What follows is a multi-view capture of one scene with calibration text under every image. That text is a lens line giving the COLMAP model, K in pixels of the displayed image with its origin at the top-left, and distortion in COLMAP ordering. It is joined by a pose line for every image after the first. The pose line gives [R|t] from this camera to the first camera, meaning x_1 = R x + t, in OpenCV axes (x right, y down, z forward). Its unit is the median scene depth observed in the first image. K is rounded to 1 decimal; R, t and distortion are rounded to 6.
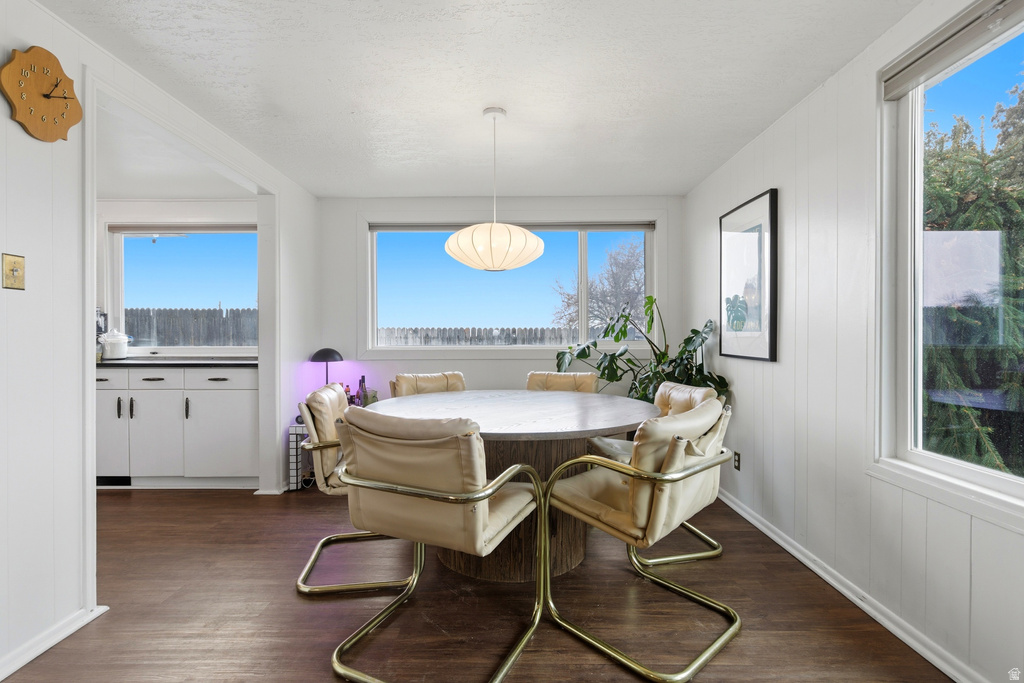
lens RADIAL K [[476.0, 0, 515.3], [0, 476.0, 338.5], [0, 0, 1]] dist [-0.002153, 0.000111]
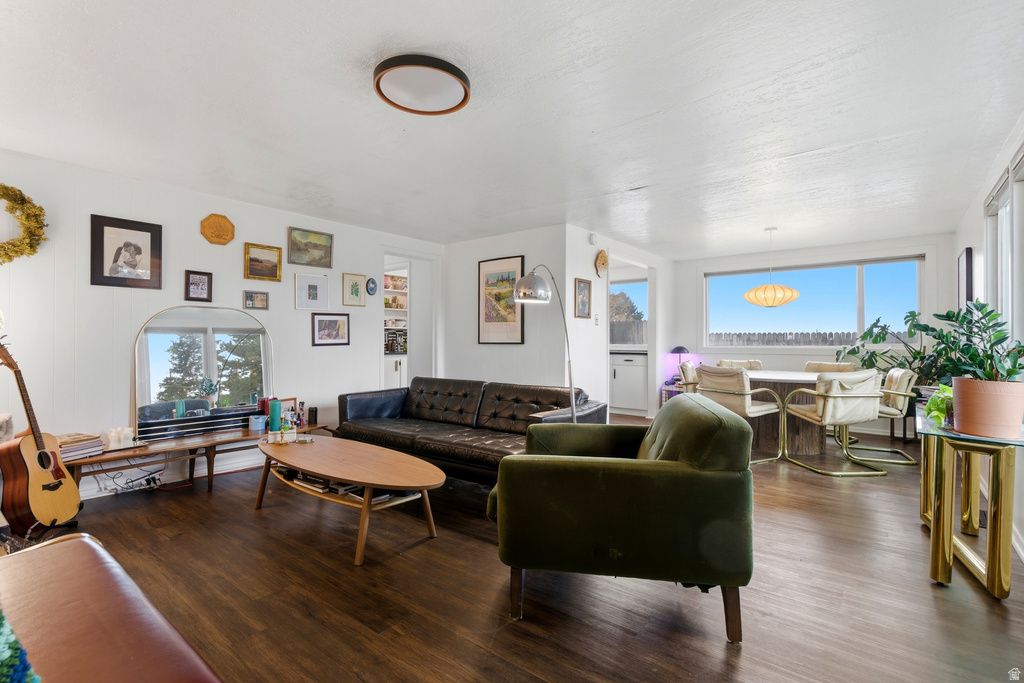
lens RADIAL K [[476.0, 0, 515.3], [0, 476.0, 338.5], [0, 0, 1]] dist [-0.002153, 0.000111]
pose [[0.788030, 0.000794, -0.615636, 0.246372], [-0.004787, 0.999977, -0.004837, 0.003933], [0.615618, 0.006759, 0.788016, -0.892380]]
